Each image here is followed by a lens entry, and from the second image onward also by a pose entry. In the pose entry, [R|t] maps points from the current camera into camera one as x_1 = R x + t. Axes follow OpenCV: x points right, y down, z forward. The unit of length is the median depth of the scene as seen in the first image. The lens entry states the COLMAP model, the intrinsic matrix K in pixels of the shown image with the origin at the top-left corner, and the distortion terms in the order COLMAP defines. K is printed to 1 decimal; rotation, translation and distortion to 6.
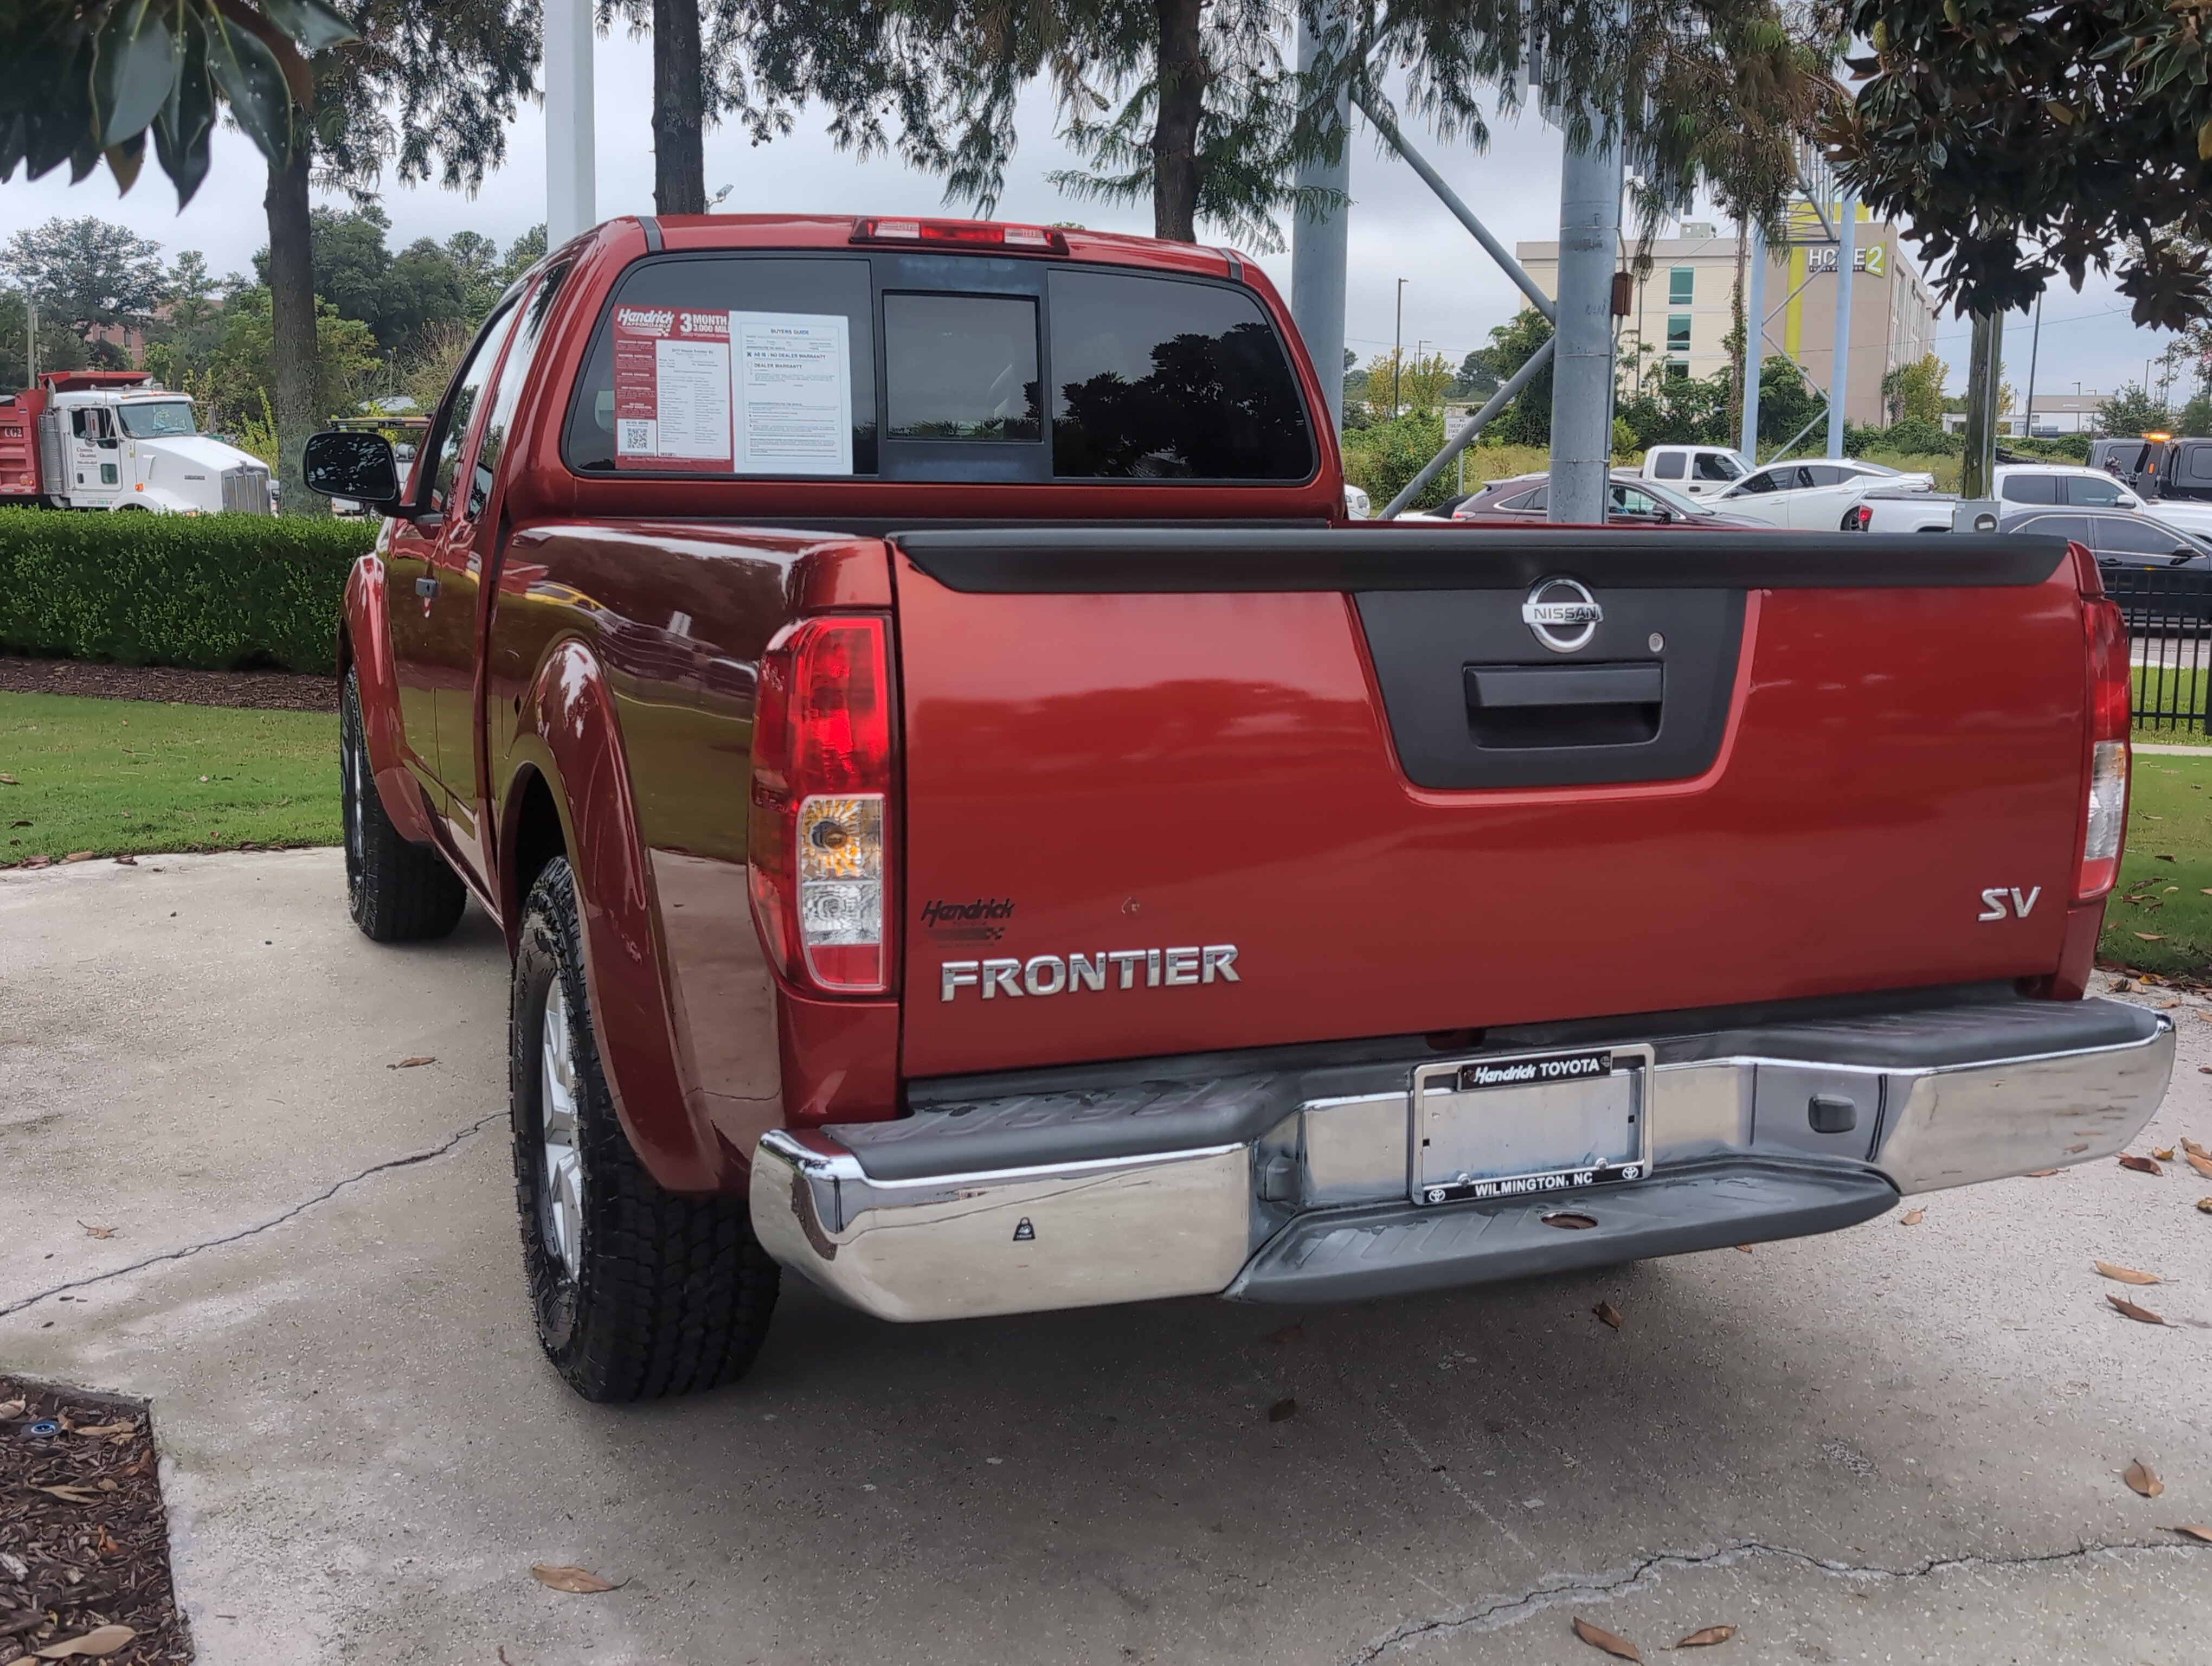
lens RADIAL K [[2278.7, 0, 1104.6], [0, 2278.7, 837.8], [0, 0, 1]] dist [-0.006632, 0.000000]
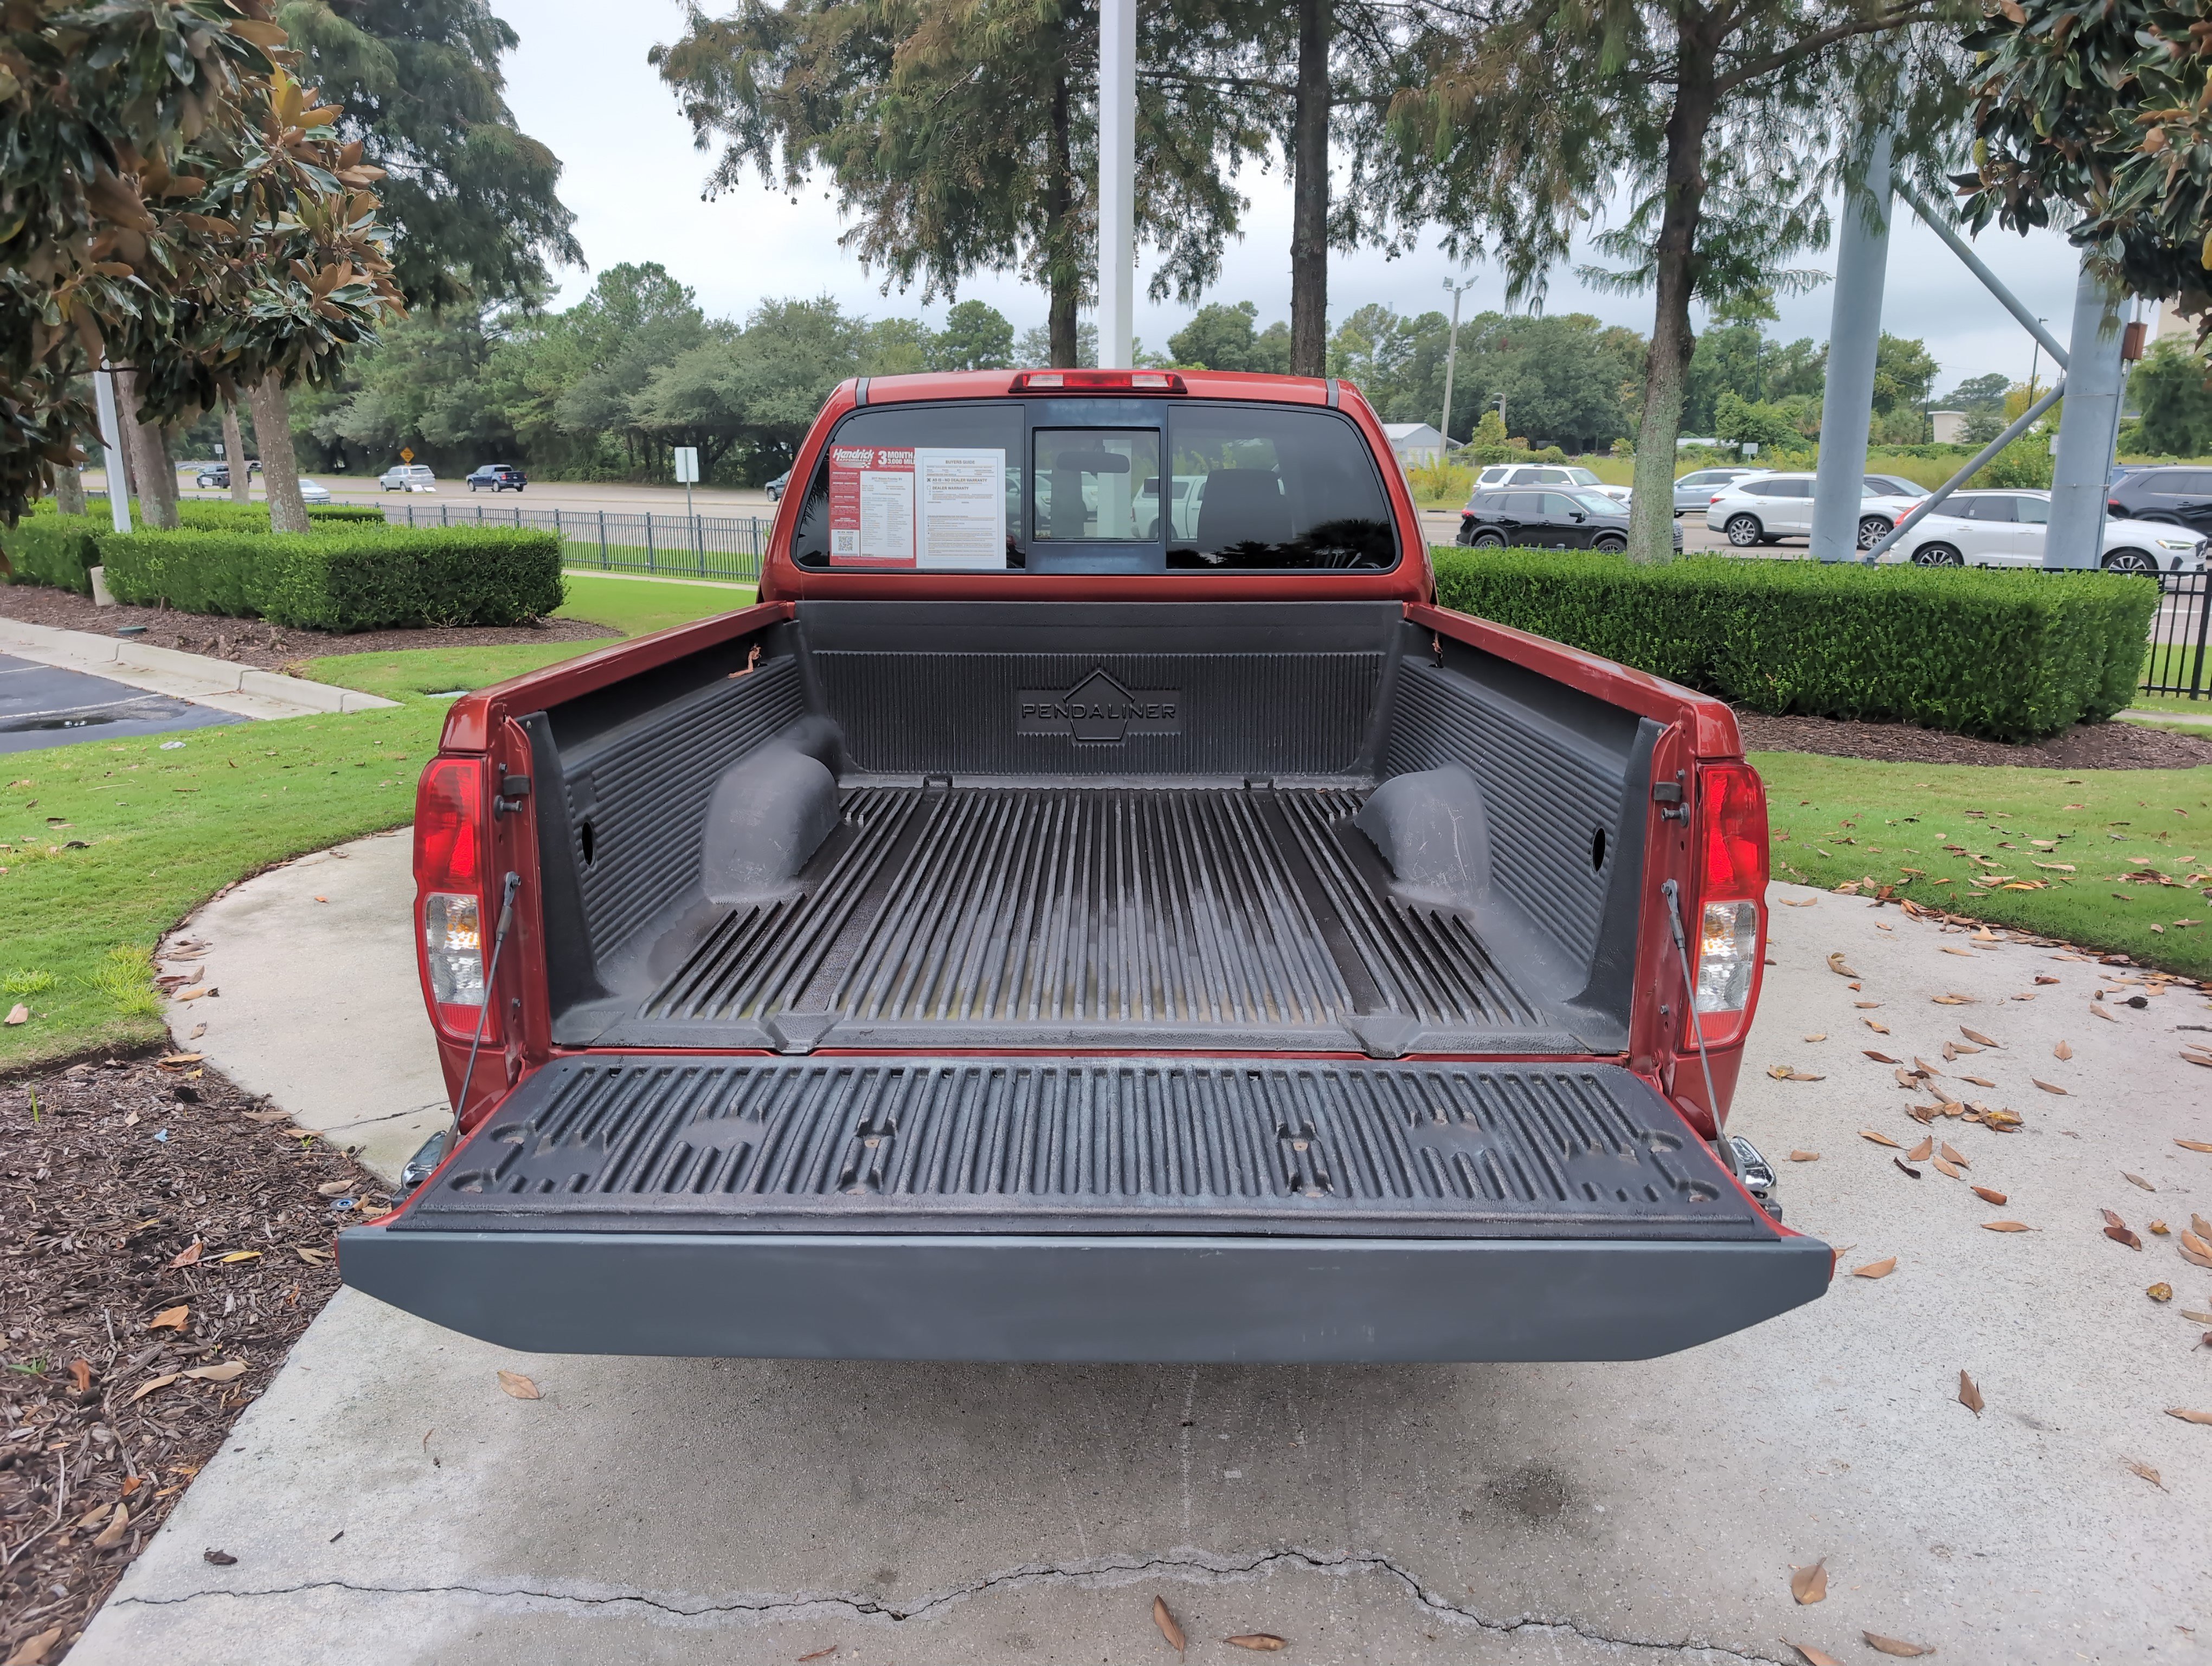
lens RADIAL K [[1579.4, 0, 1098.2], [0, 1579.4, 831.0], [0, 0, 1]] dist [0.012523, -0.011244]
pose [[0.921540, 0.075441, -0.380884, 0.394516], [-0.053020, 0.996204, 0.069034, -0.094753], [0.384646, -0.043423, 0.922042, 0.207118]]
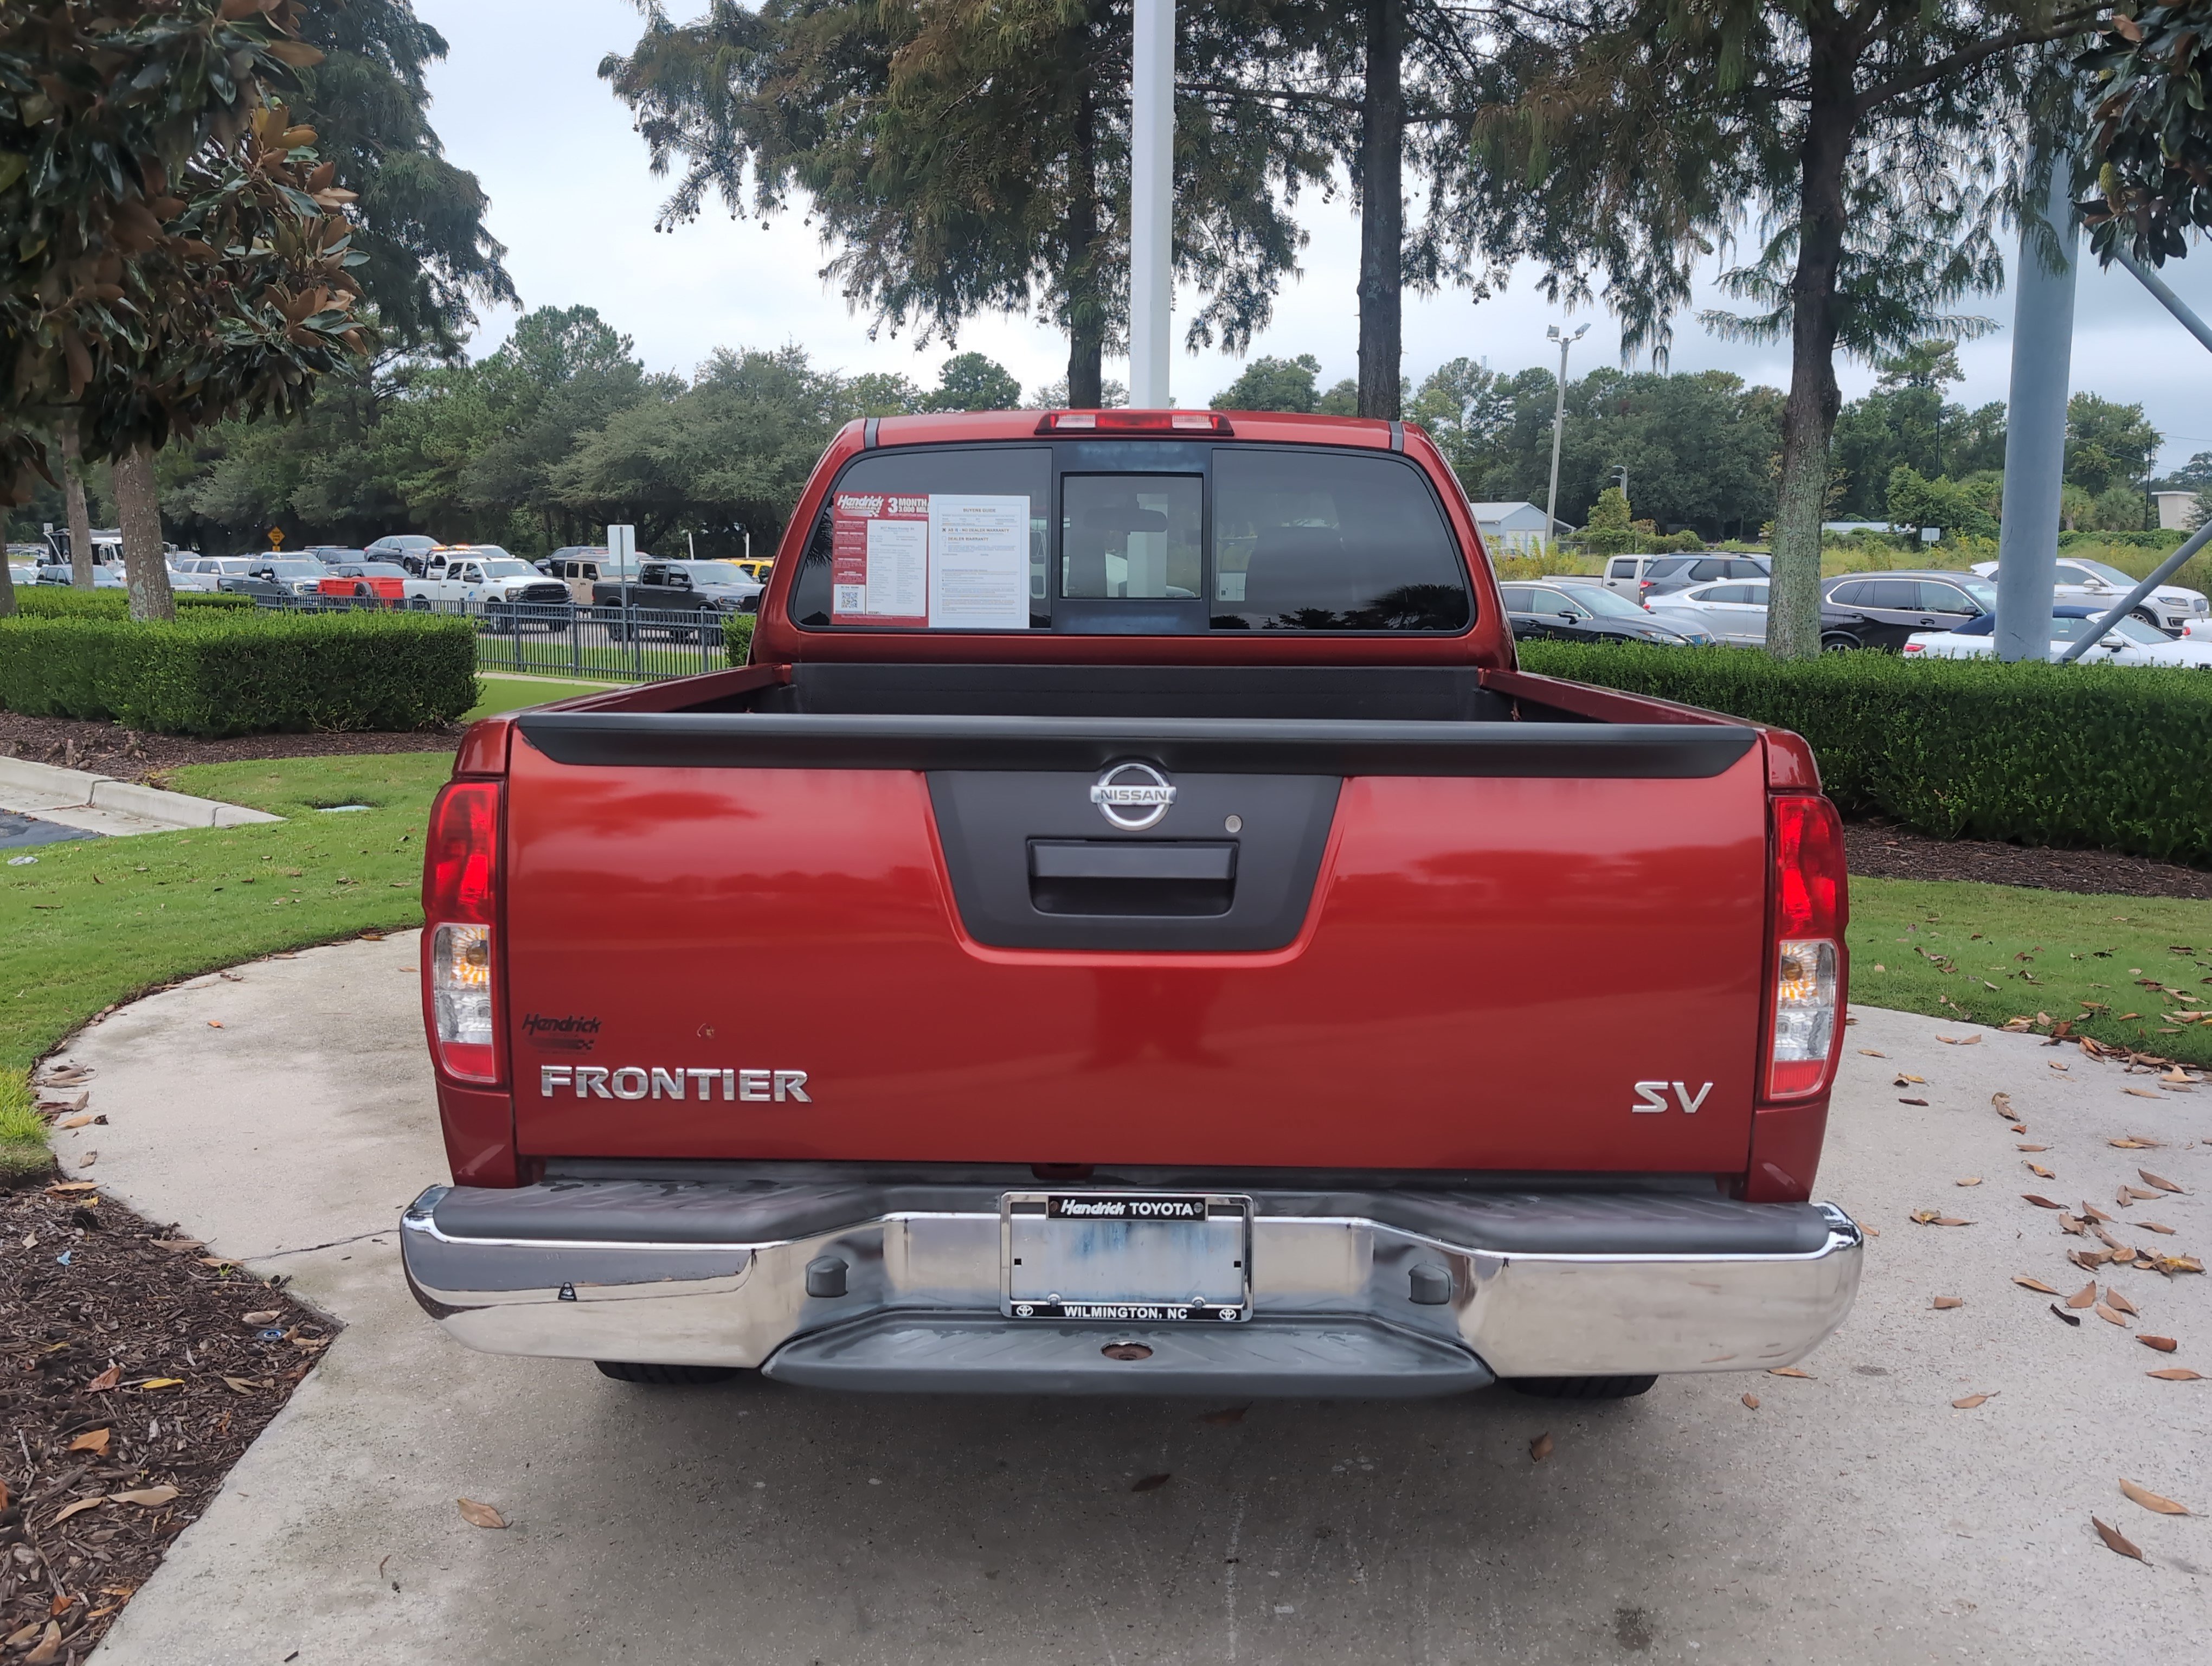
lens RADIAL K [[1987.4, 0, 1096.6], [0, 1987.4, 847.2], [0, 0, 1]] dist [0.000375, -0.007363]
pose [[0.916350, 0.050388, -0.397196, 0.438110], [-0.059266, 0.998191, -0.010100, -0.048756], [0.395968, 0.032796, 0.917678, 0.090254]]
